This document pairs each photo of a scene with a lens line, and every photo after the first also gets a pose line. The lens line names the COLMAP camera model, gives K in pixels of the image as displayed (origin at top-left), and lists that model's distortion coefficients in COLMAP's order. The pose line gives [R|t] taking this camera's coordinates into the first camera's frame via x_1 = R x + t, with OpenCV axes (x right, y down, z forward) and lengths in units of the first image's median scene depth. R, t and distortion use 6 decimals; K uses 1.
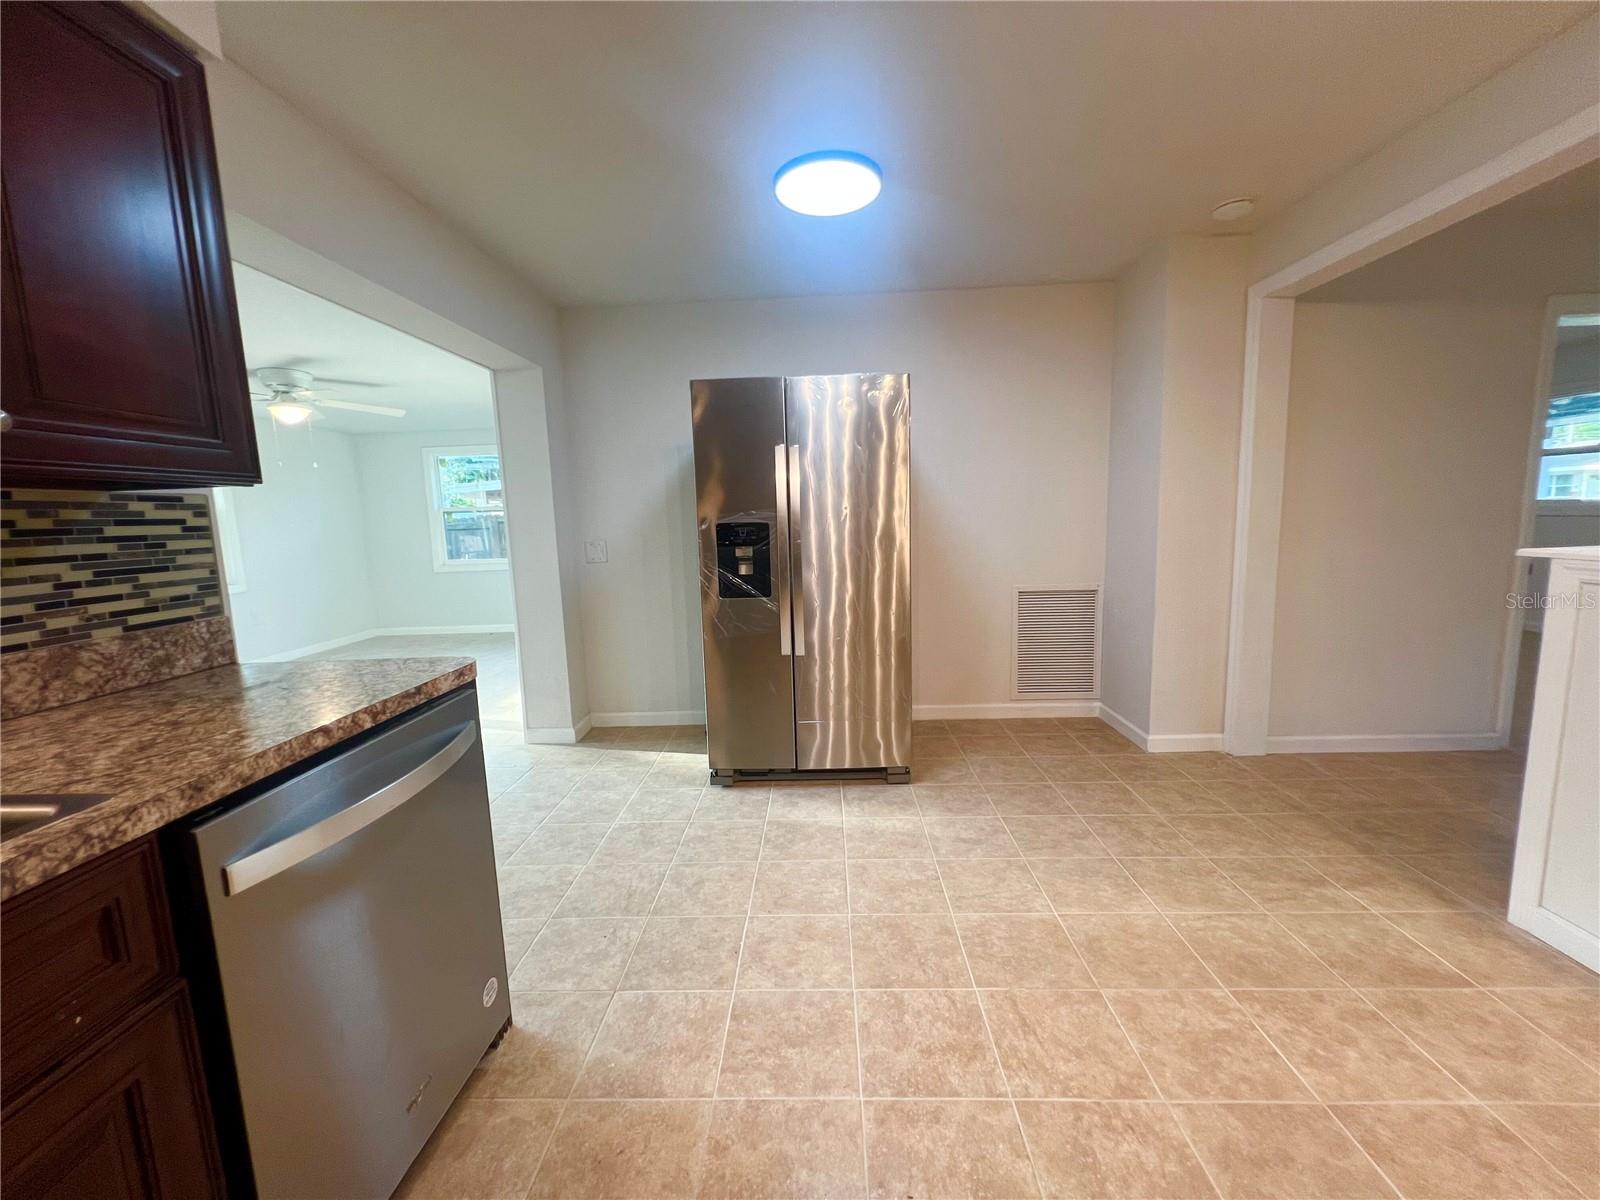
lens RADIAL K [[642.4, 0, 795.0], [0, 642.4, 607.6], [0, 0, 1]] dist [-0.001824, 0.000064]
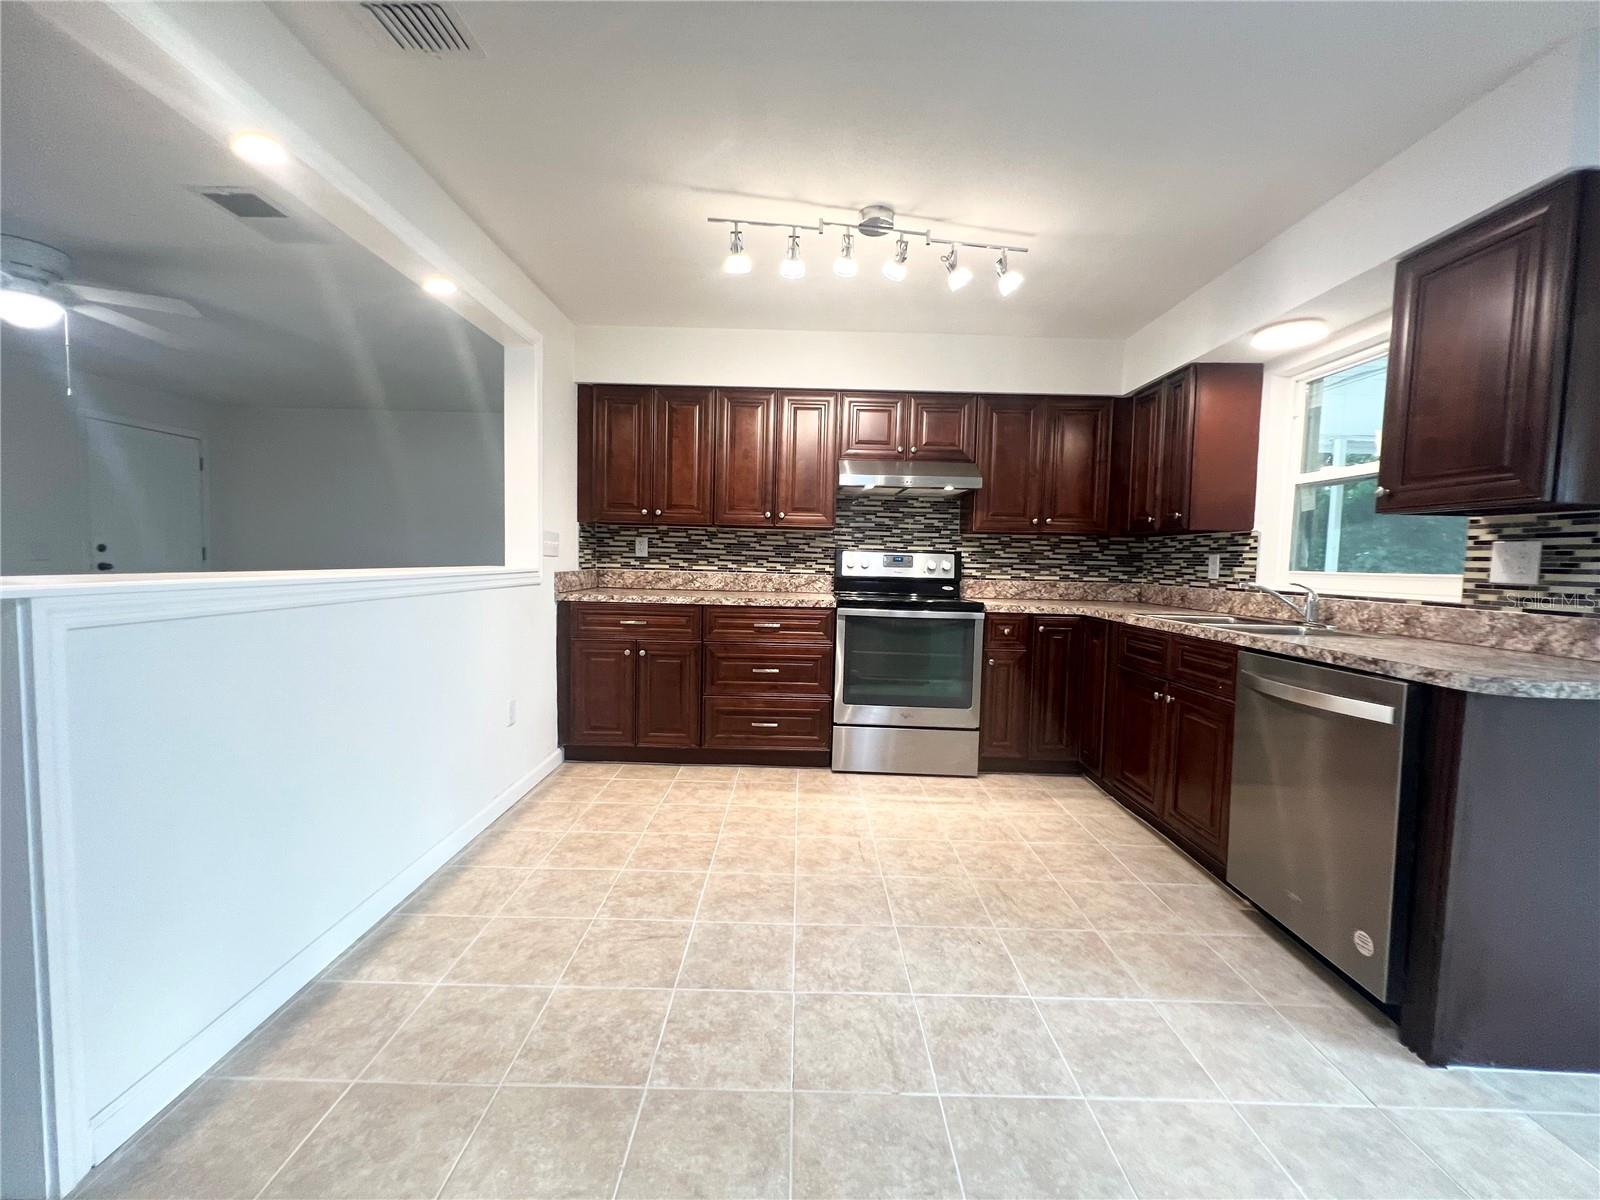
lens RADIAL K [[645.7, 0, 792.2], [0, 645.7, 605.4], [0, 0, 1]] dist [0.010100, 0.000357]
pose [[-0.999573, 0.009056, -0.027779, 0.593703], [0.002744, 0.975655, 0.219295, -0.256428], [0.029089, 0.219126, -0.975263, 2.035460]]
